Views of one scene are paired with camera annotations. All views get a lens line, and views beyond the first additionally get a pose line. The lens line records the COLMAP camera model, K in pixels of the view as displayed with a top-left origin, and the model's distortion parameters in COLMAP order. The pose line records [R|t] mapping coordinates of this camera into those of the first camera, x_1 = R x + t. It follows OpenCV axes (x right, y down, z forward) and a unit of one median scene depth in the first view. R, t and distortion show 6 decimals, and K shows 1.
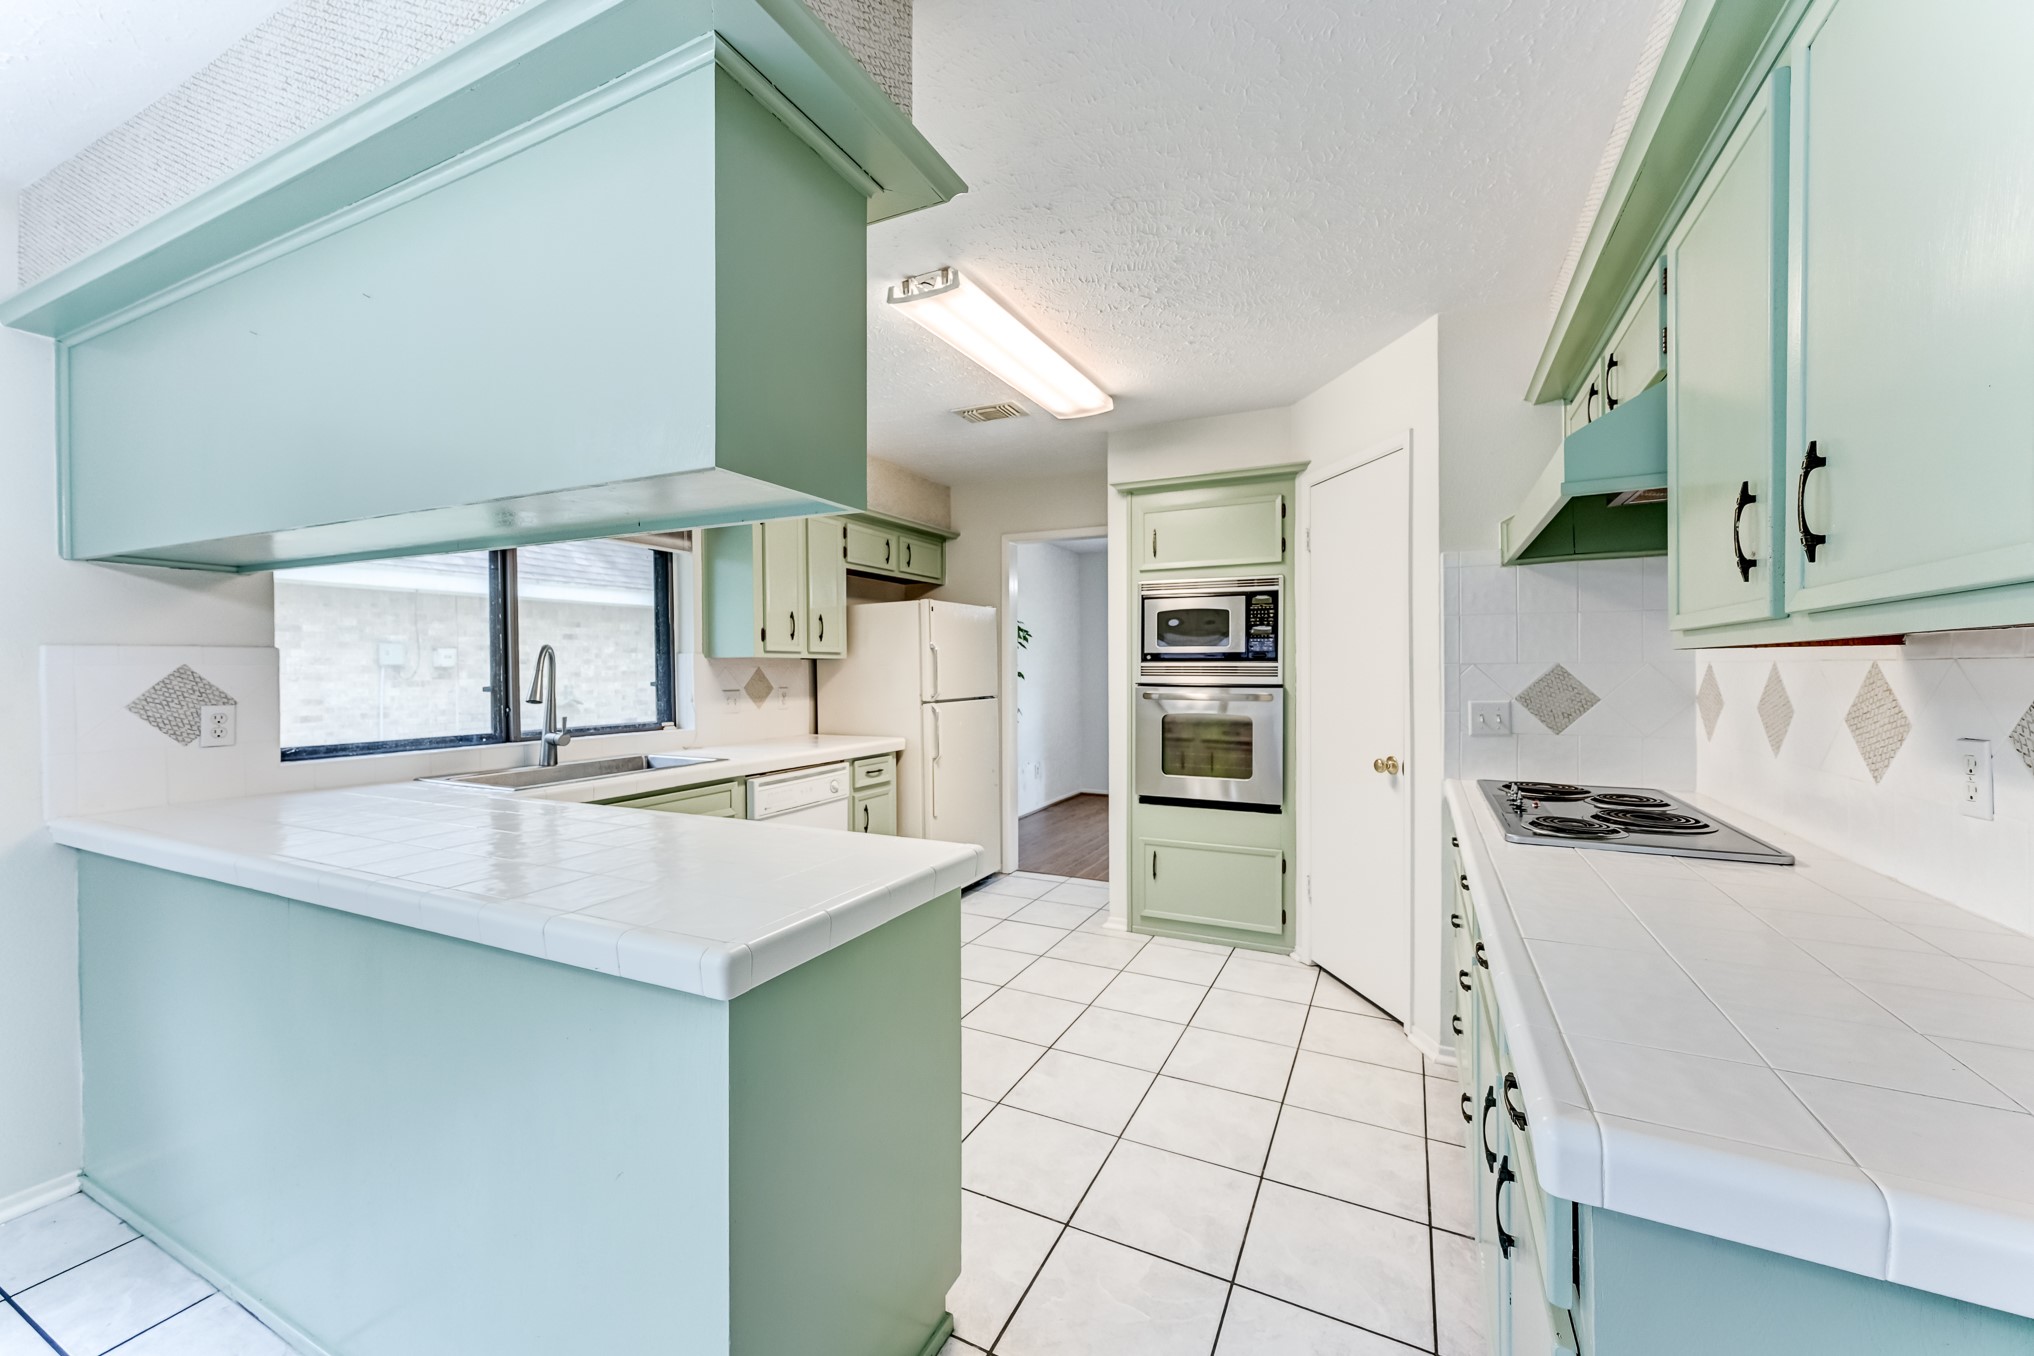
lens RADIAL K [[786.3, 0, 1016.9], [0, 786.3, 678.1], [0, 0, 1]] dist [0.008583, 0.000709]
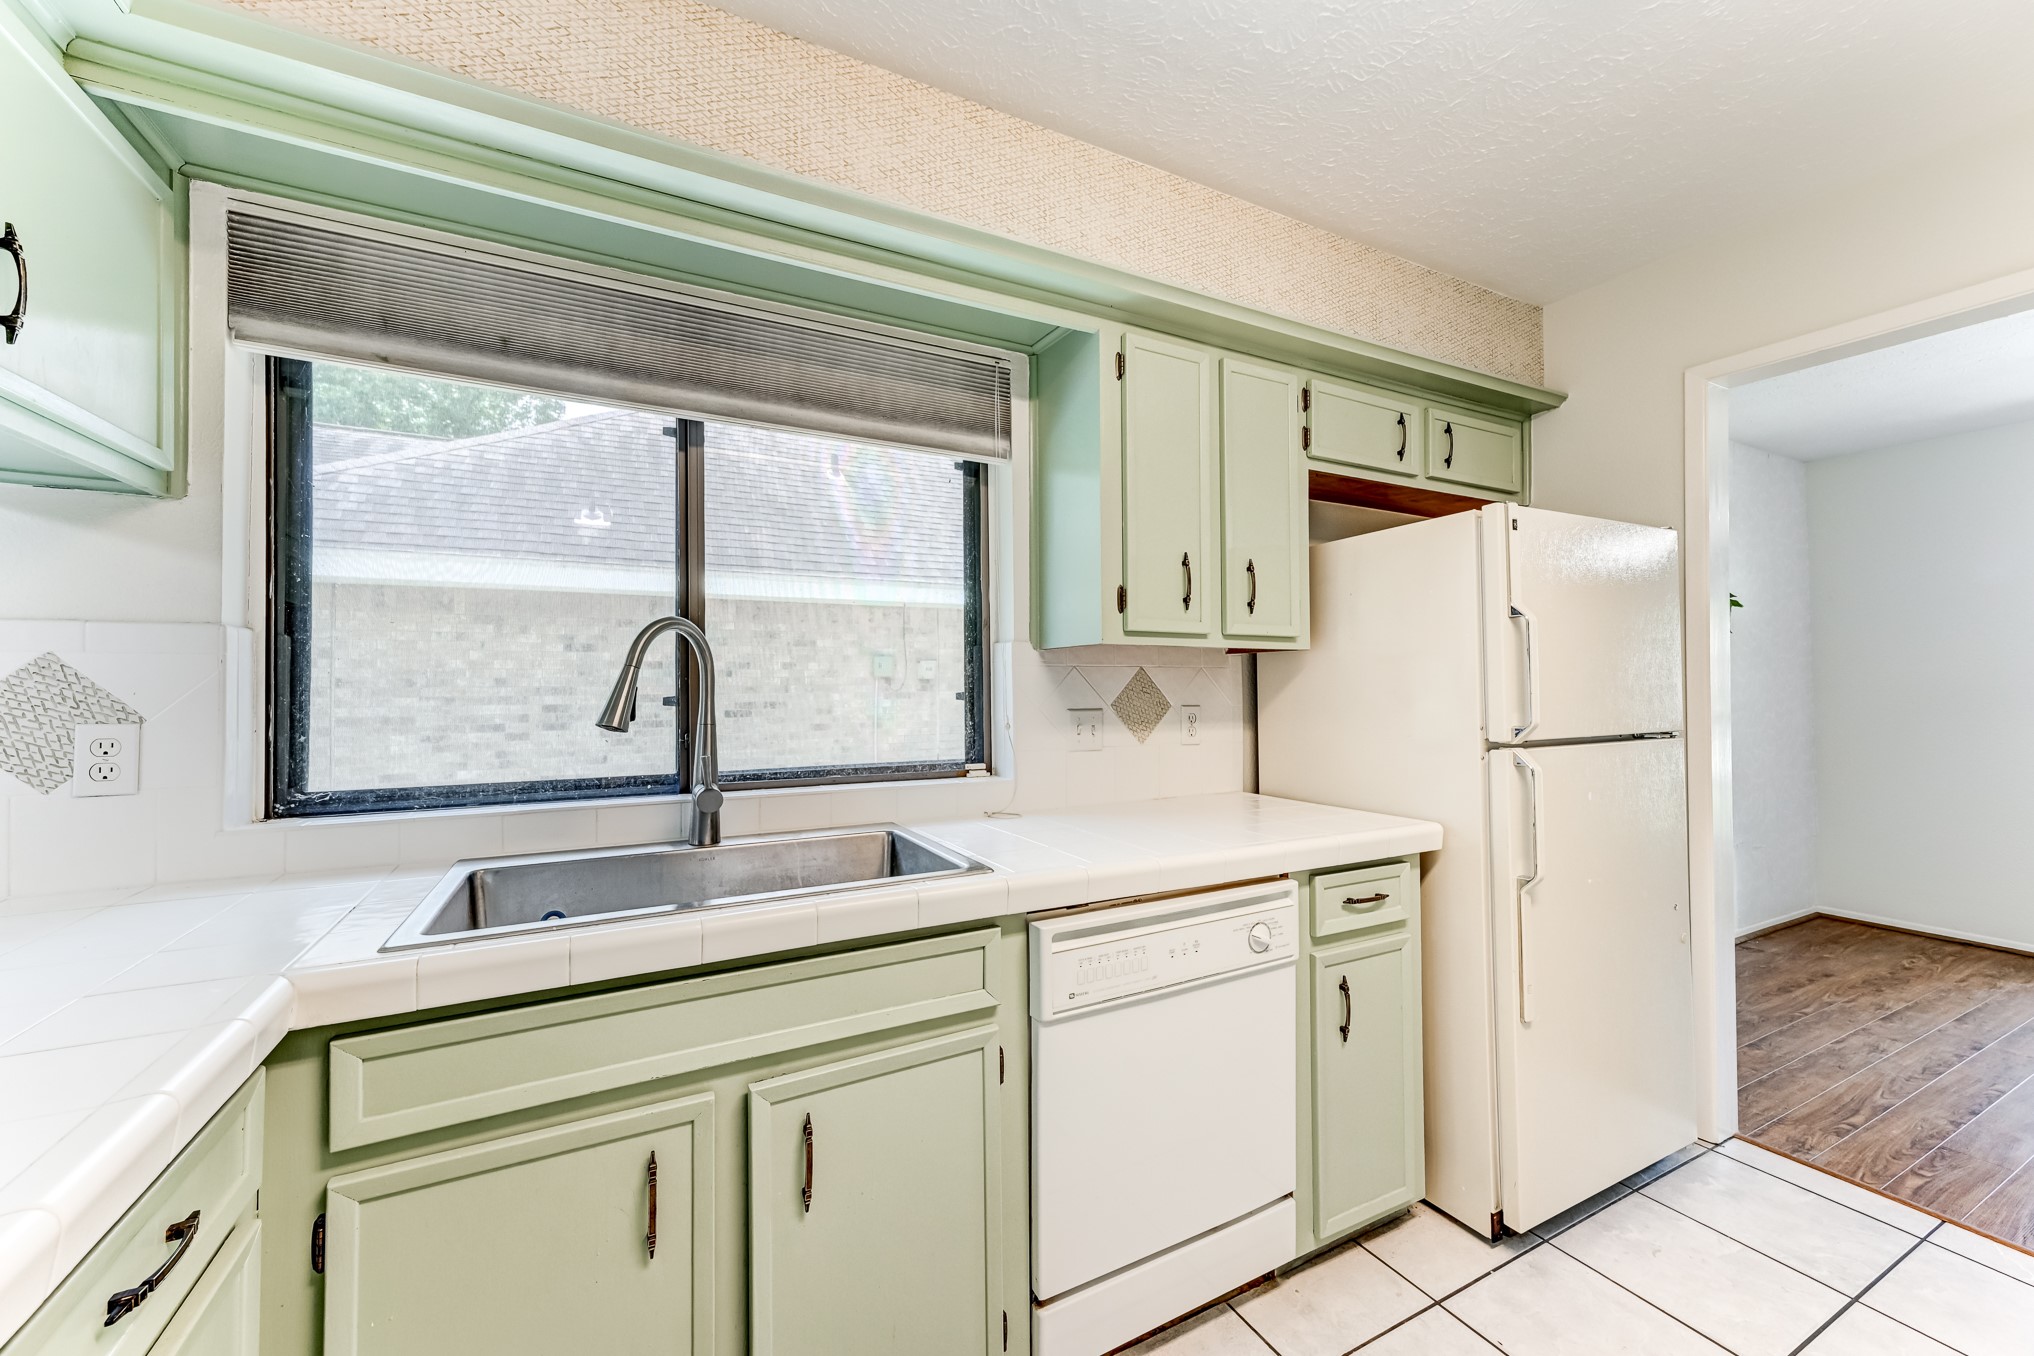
lens RADIAL K [[786.3, 0, 1017.4], [0, 786.3, 677.8], [0, 0, 1]] dist [0.008583, 0.000709]
pose [[0.808867, -0.005180, -0.587969, -0.080255], [-0.006770, 0.999813, -0.018122, 0.004048], [0.587953, 0.018639, 0.808680, 0.537829]]
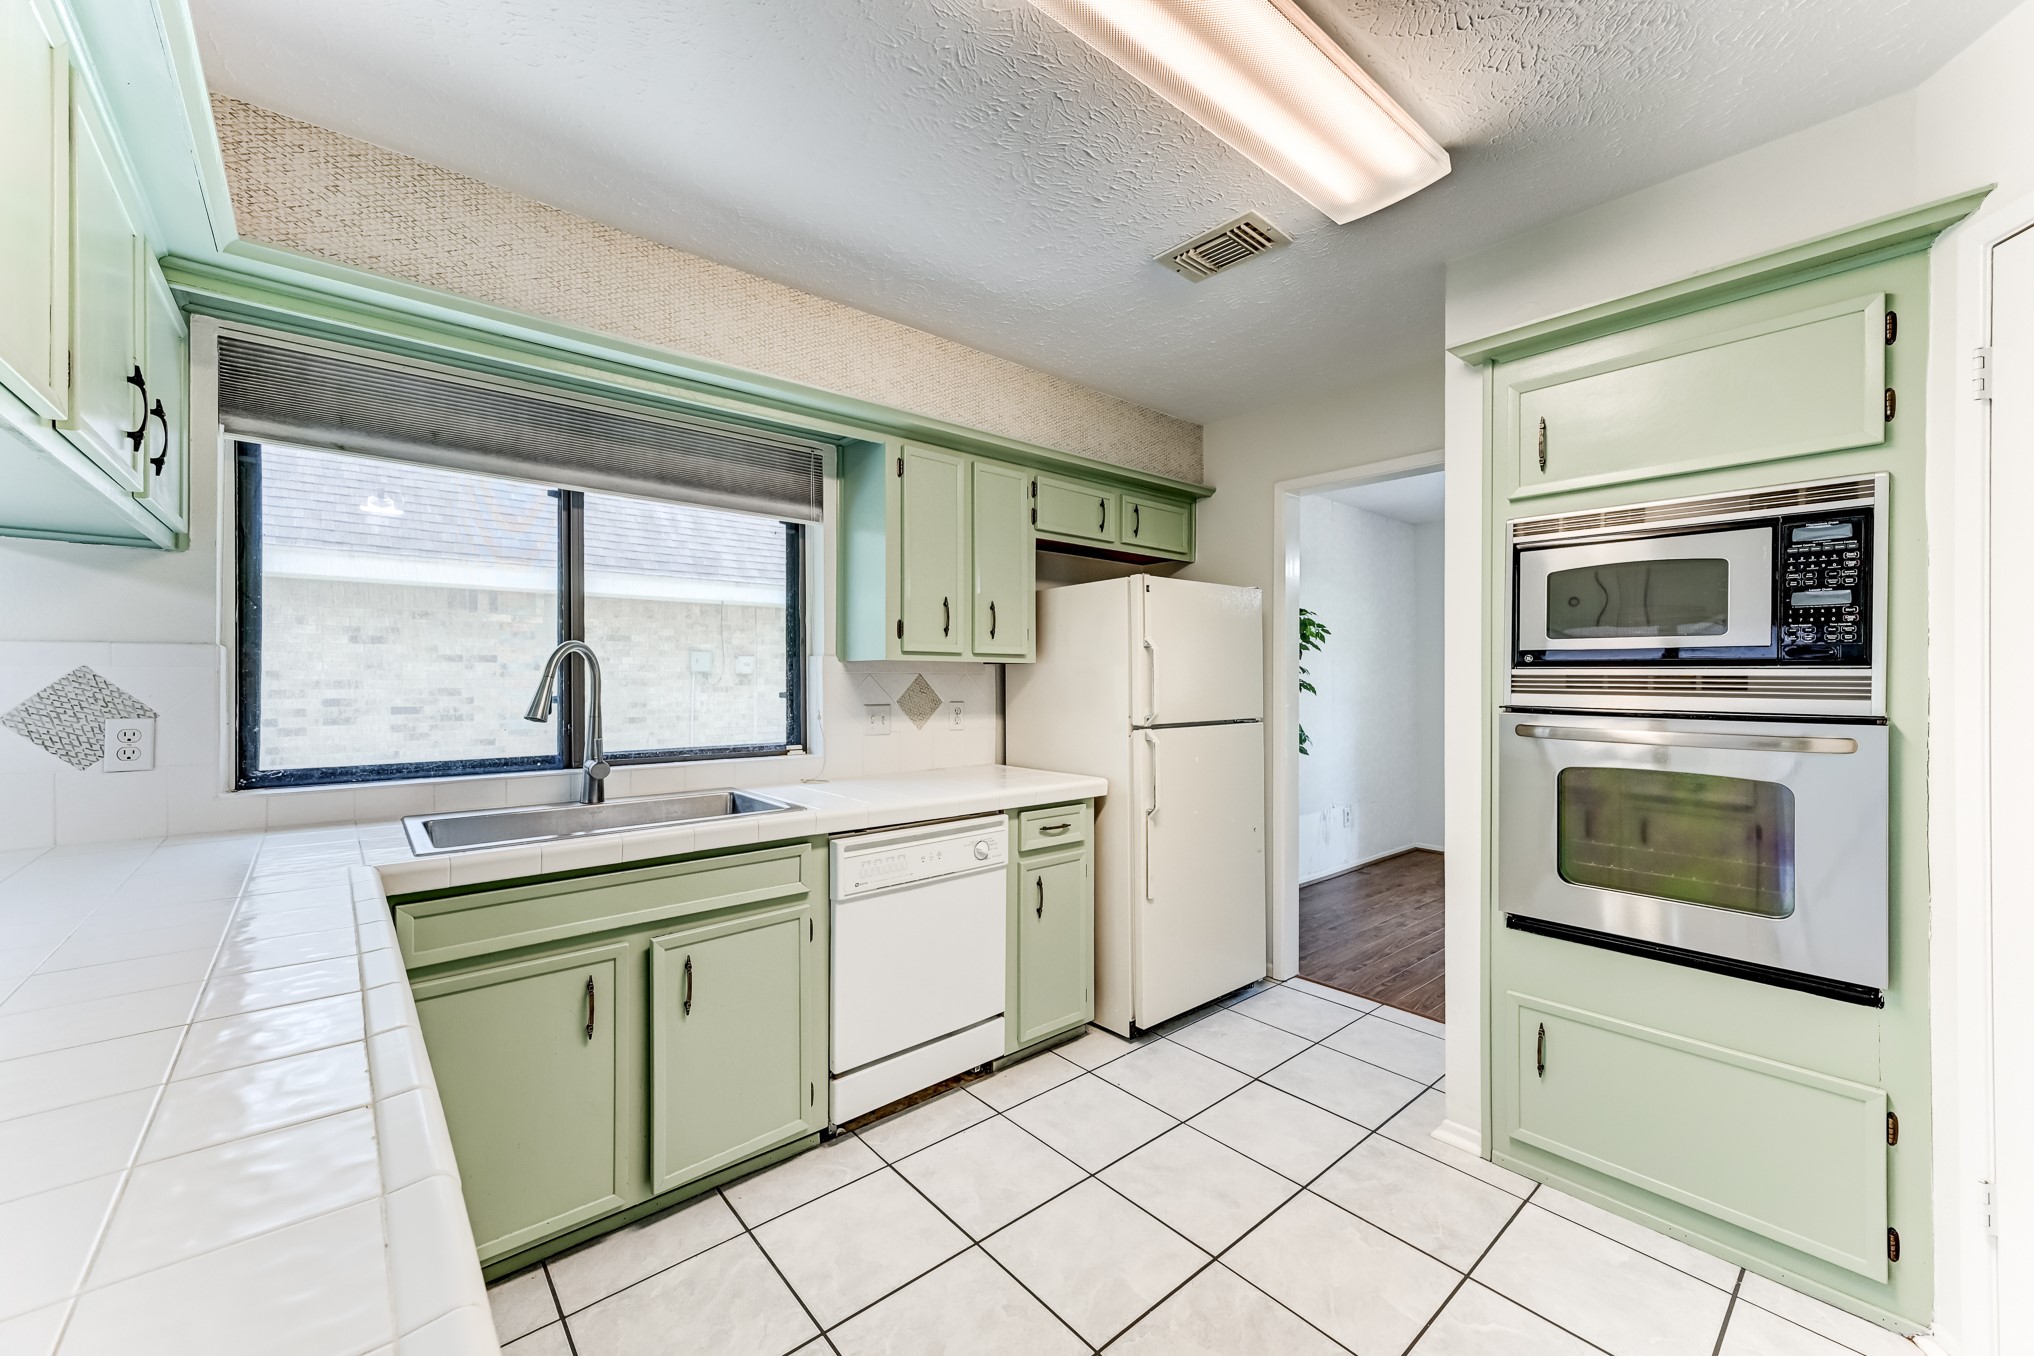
lens RADIAL K [[786.3, 0, 1017.3], [0, 786.3, 677.0], [0, 0, 1]] dist [0.008583, 0.000709]
pose [[0.919992, 0.005583, -0.391898, 0.057114], [-0.010838, 0.999879, -0.011198, -0.004127], [0.391787, 0.014549, 0.919941, 0.364060]]
